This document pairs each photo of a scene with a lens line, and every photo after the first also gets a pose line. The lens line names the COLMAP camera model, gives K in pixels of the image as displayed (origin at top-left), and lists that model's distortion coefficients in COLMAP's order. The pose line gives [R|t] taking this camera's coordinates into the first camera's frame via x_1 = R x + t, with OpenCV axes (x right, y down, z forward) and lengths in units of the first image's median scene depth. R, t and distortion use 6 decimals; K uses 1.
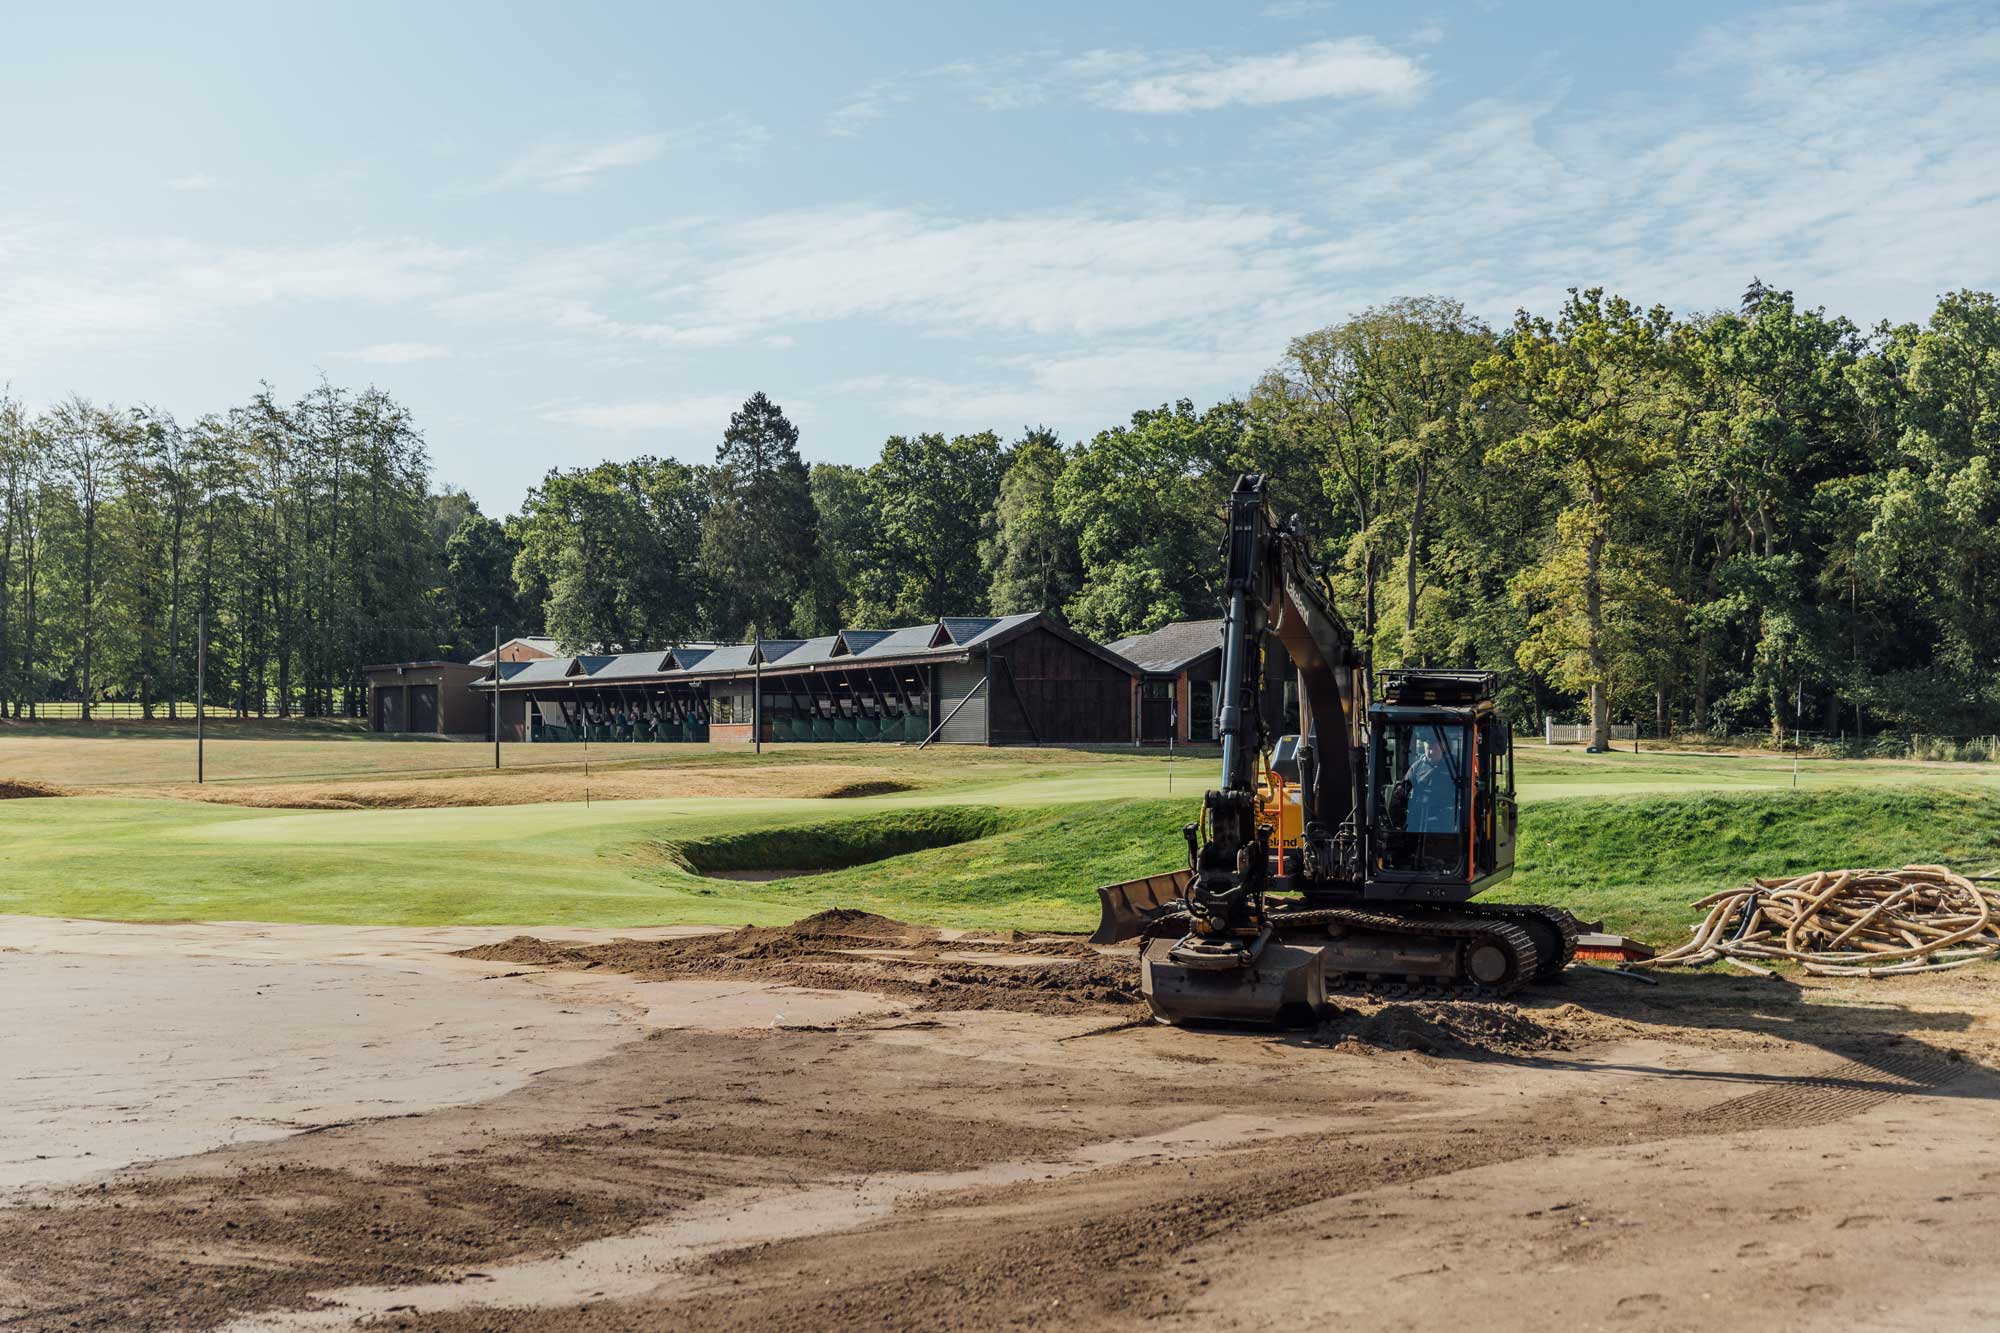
lens RADIAL K [[2714.5, 0, 1061.7], [0, 2714.5, 728.0], [0, 0, 1]] dist [0.013767, -0.144163]
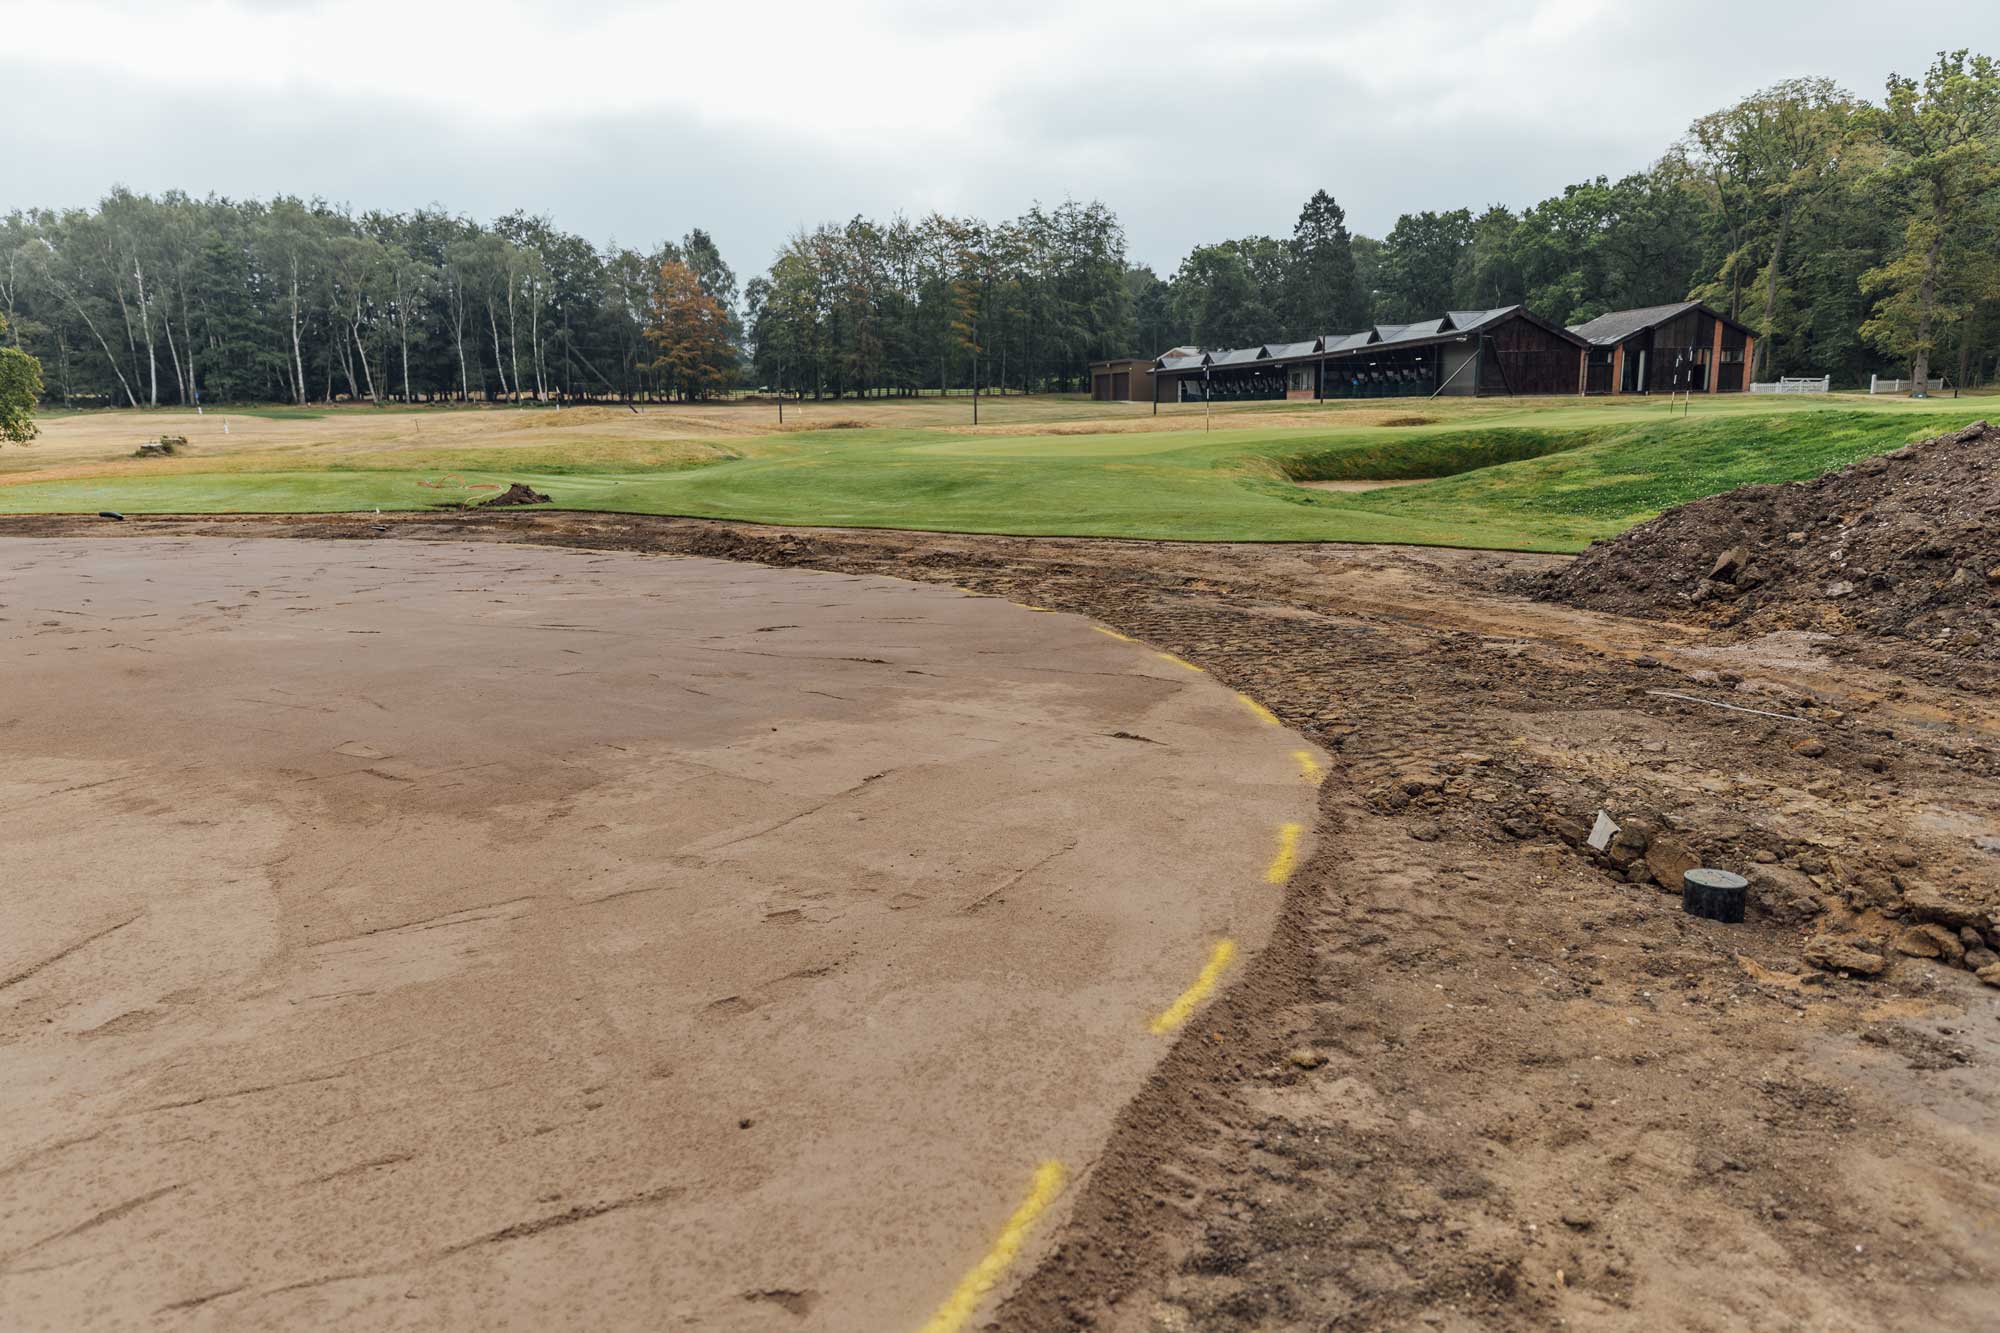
lens RADIAL K [[1333.1, 0, 1000.0], [0, 1333.1, 666.5], [0, 0, 1]] dist [0.021654, -0.007147]
pose [[0.945652, 0.050478, -0.321238, -0.020956], [0.011458, 0.982093, 0.188050, 0.006973], [0.324978, -0.181511, 0.928140, 0.132248]]
